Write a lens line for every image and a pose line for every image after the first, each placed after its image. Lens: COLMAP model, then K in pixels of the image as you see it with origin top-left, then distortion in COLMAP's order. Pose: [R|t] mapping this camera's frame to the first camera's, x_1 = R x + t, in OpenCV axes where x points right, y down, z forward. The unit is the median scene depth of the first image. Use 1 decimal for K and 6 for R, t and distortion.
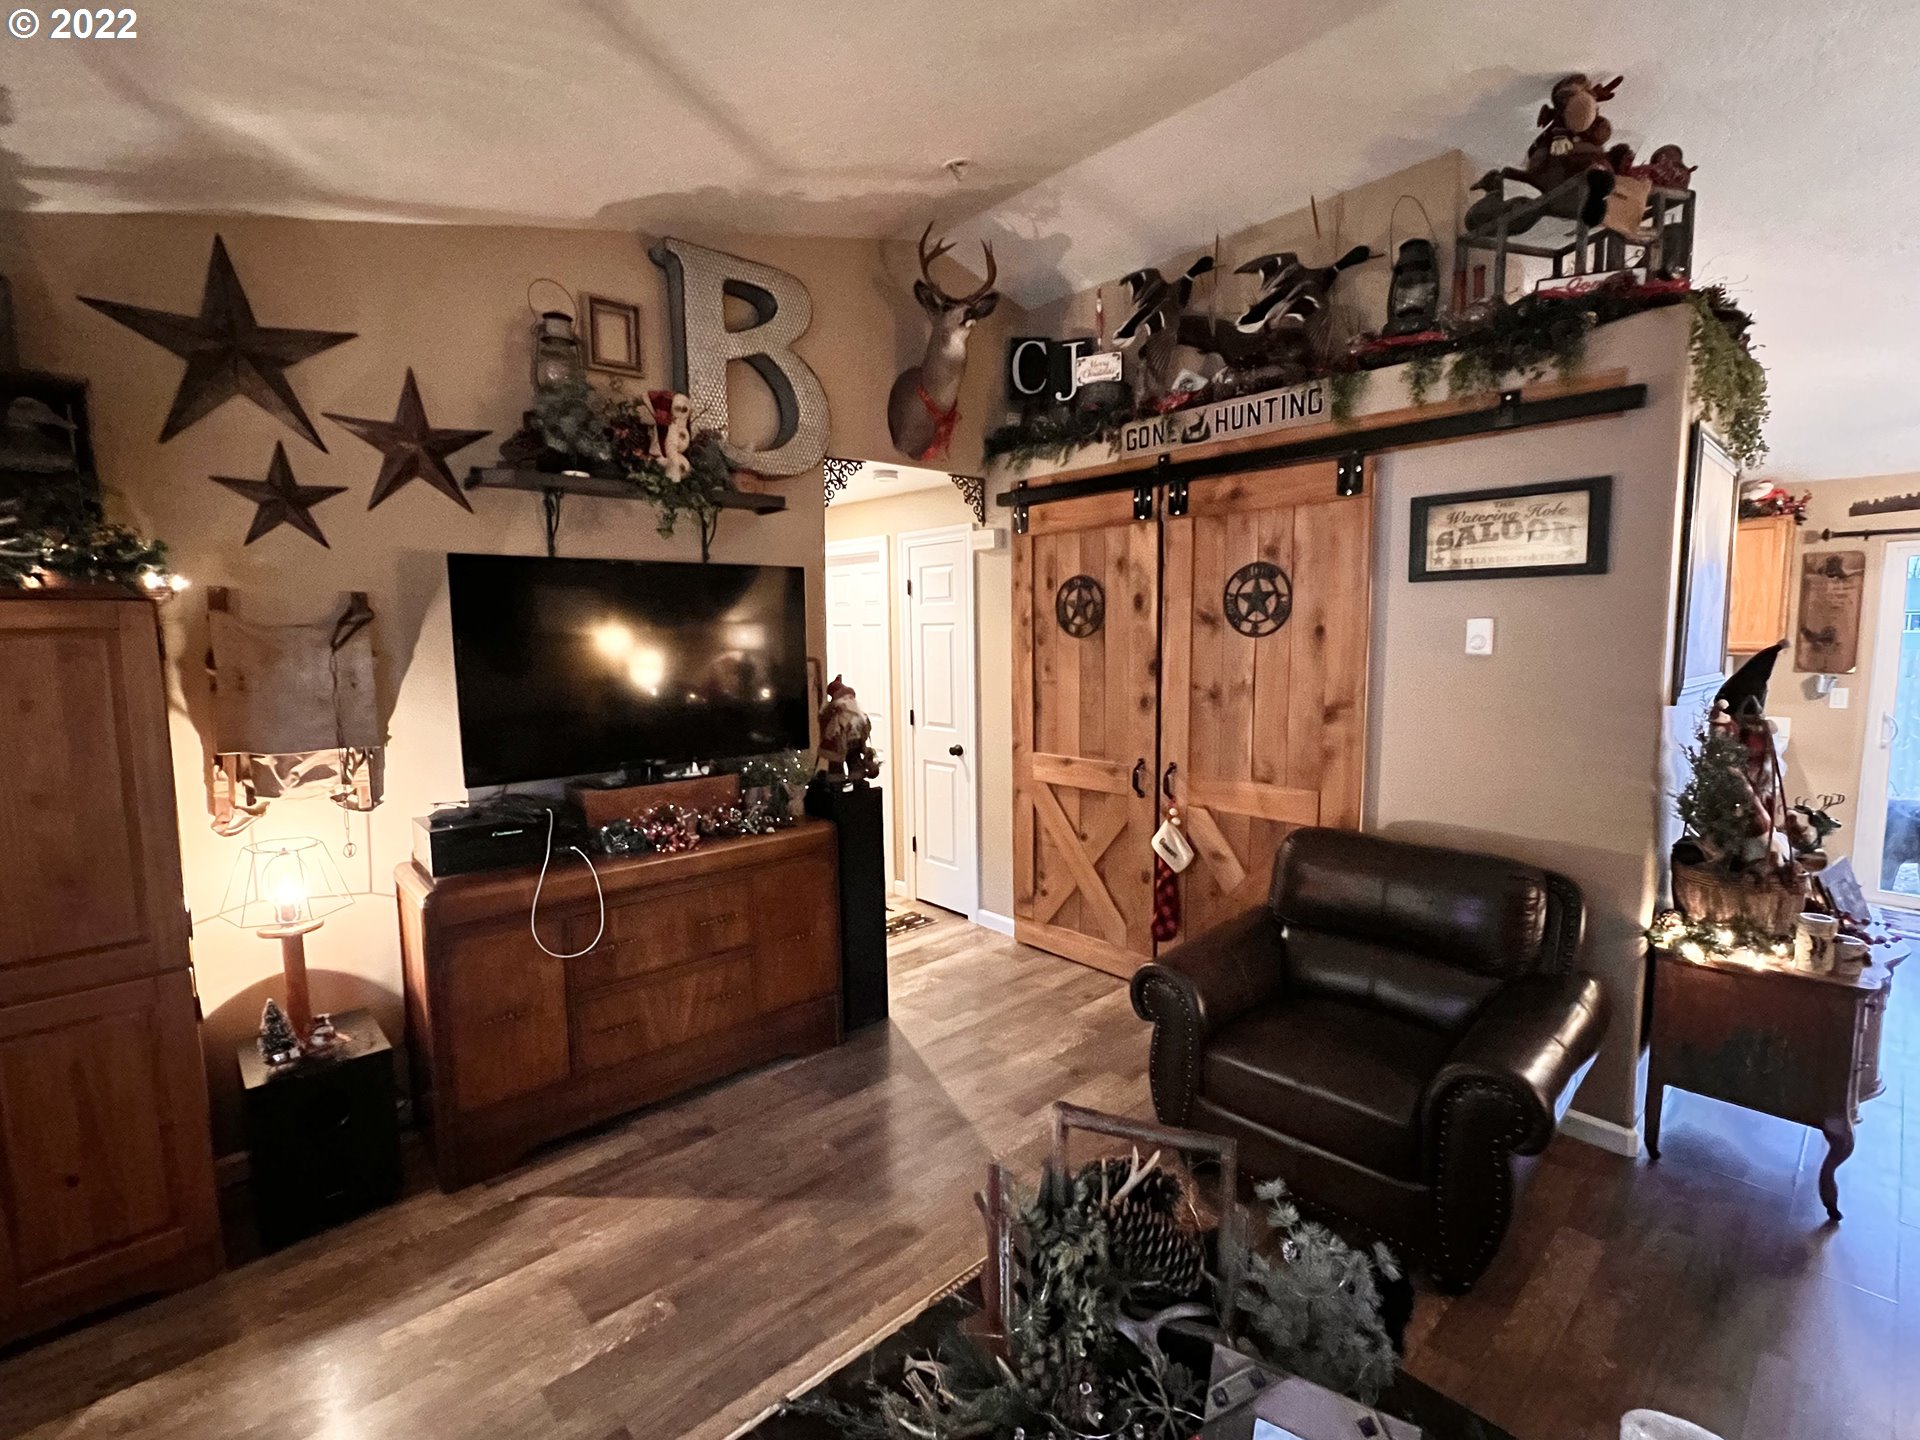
lens RADIAL K [[874.2, 0, 960.0], [0, 874.2, 720.0], [0, 0, 1]] dist [0.000004, 0.000026]
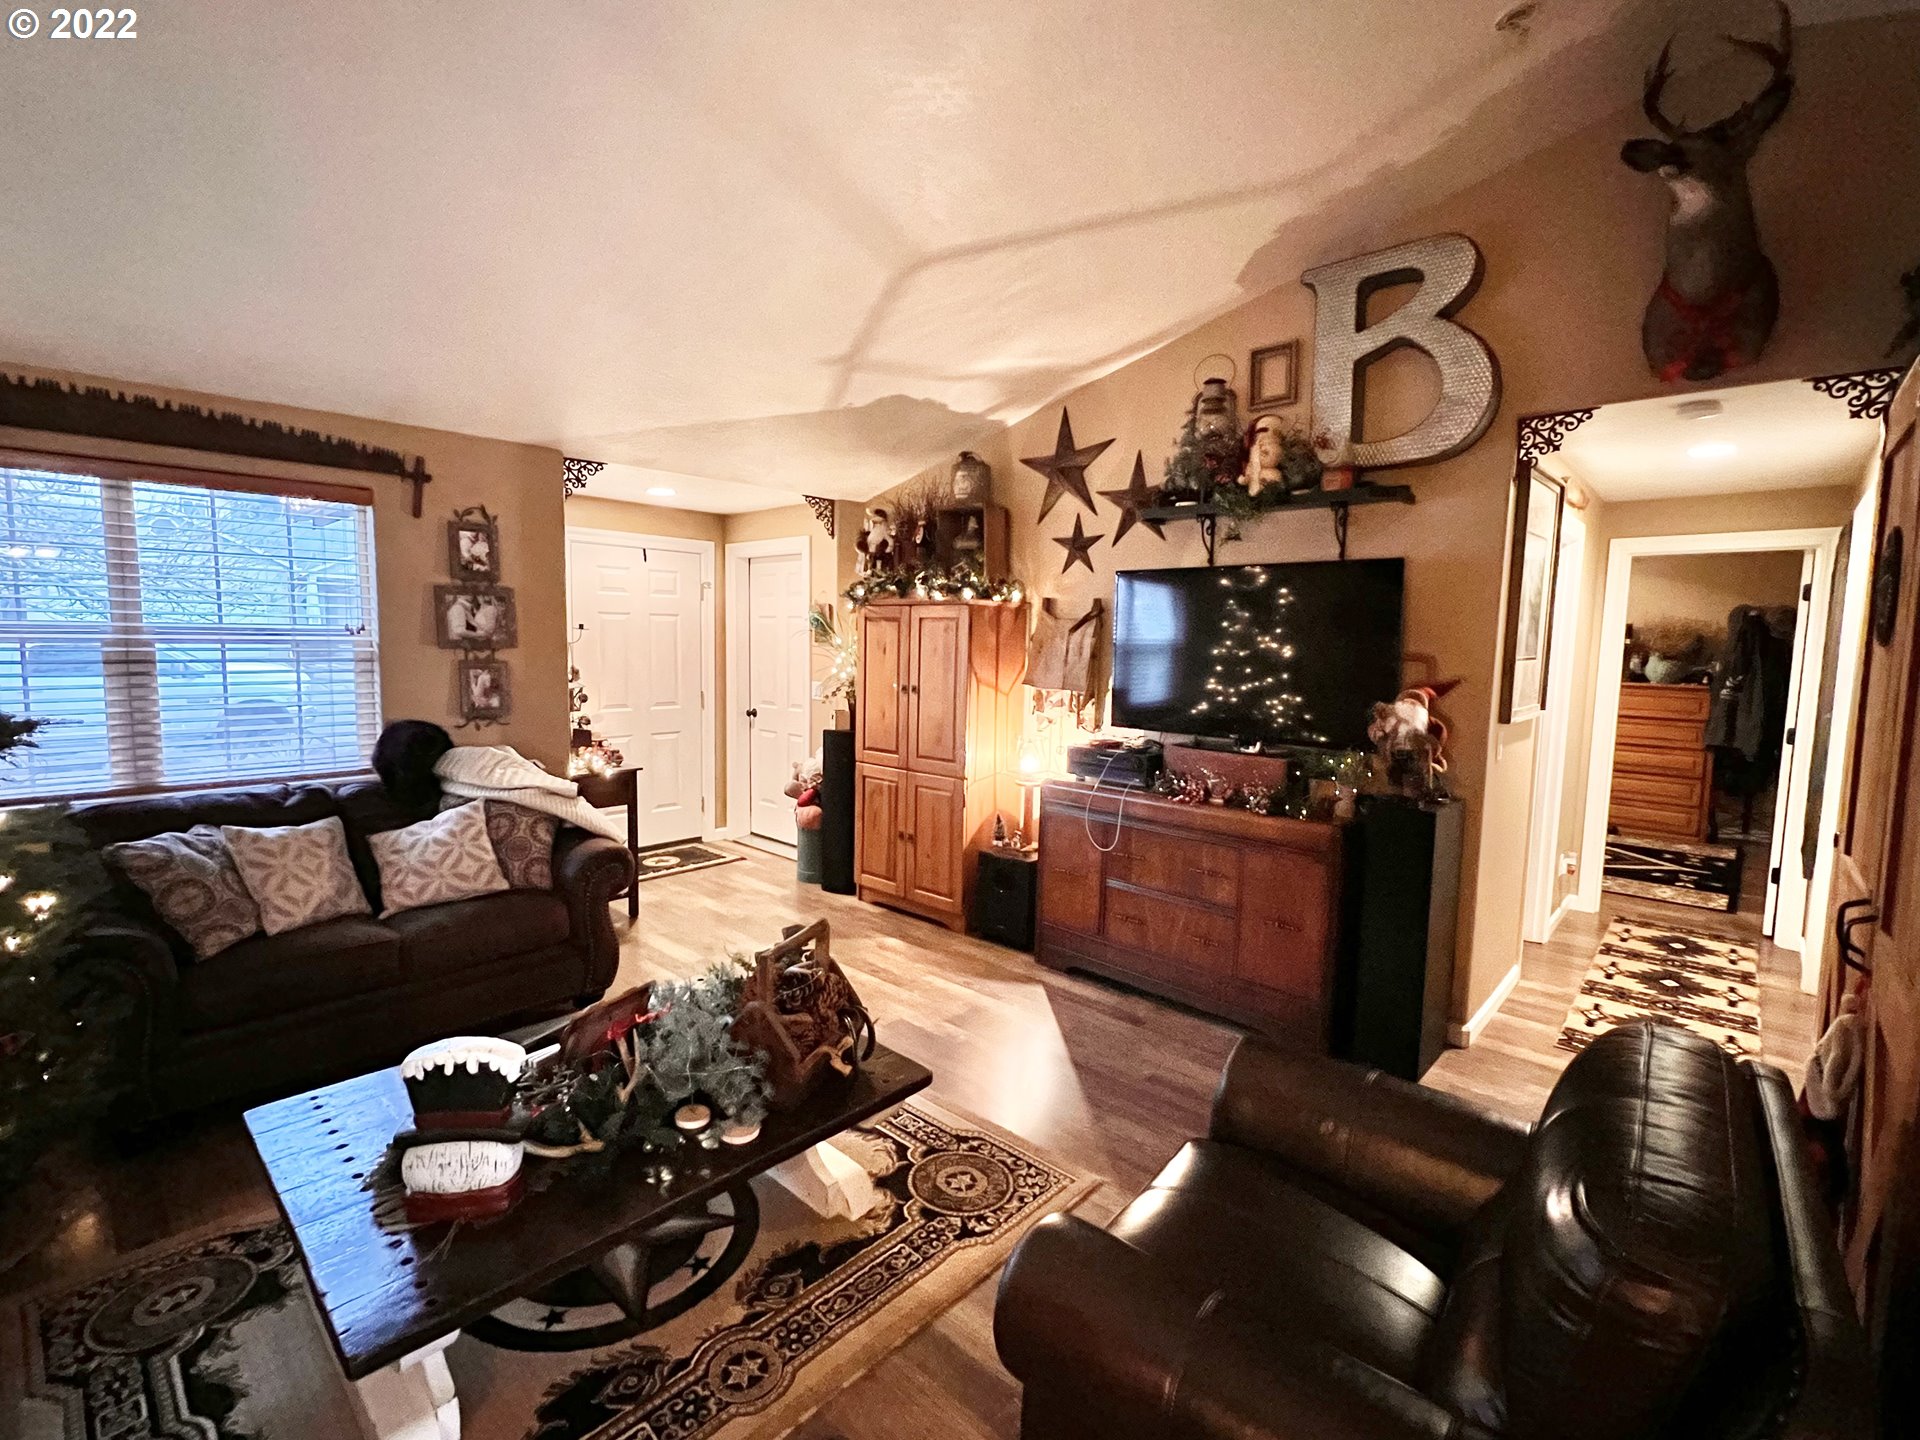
lens RADIAL K [[874.2, 0, 960.0], [0, 874.2, 720.0], [0, 0, 1]] dist [0.000004, 0.000026]
pose [[0.074983, 0.103691, -0.991779, 0.894208], [-0.131147, 0.986965, 0.093272, -0.037805], [0.988523, 0.123075, 0.087604, 0.598248]]
